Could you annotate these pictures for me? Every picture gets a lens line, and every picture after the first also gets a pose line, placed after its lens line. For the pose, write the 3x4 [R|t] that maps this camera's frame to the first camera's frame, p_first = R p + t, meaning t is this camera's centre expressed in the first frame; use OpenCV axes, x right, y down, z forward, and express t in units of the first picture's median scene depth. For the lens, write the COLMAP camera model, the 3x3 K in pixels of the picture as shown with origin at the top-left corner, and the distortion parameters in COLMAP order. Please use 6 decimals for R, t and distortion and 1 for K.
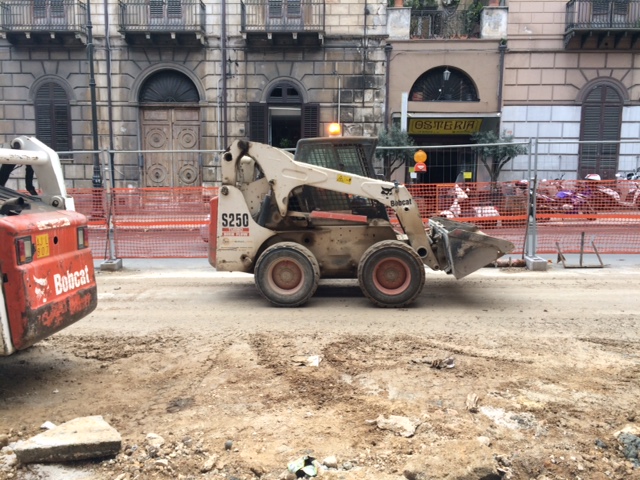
lens RADIAL K [[542.9, 0, 320.0], [0, 542.9, 240.0], [0, 0, 1]] dist [0.084987, -0.122674]
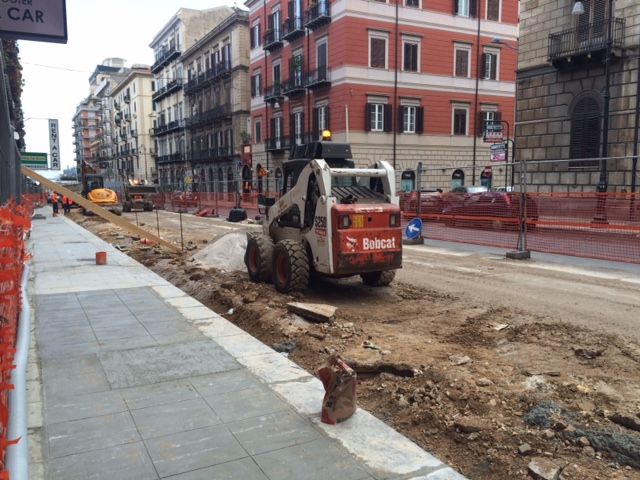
lens RADIAL K [[542.9, 0, 320.0], [0, 542.9, 240.0], [0, 0, 1]] dist [0.084987, -0.122674]
pose [[0.508386, 0.088875, -0.856531, 0.912642], [-0.098061, 0.994165, 0.044952, 0.002963], [0.855528, 0.061139, 0.514134, -0.036448]]
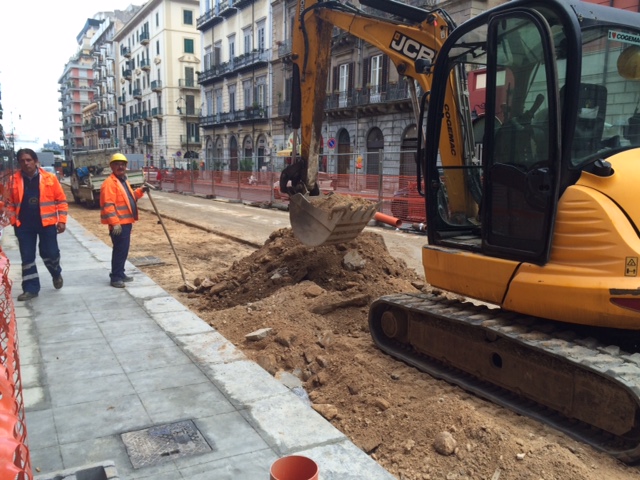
lens RADIAL K [[542.9, 0, 320.0], [0, 542.9, 240.0], [0, 0, 1]] dist [0.084987, -0.122674]
pose [[0.530889, 0.128203, -0.837688, -0.475847], [-0.117117, 0.990105, 0.077305, 0.011947], [0.839310, 0.057067, 0.540650, 0.046601]]
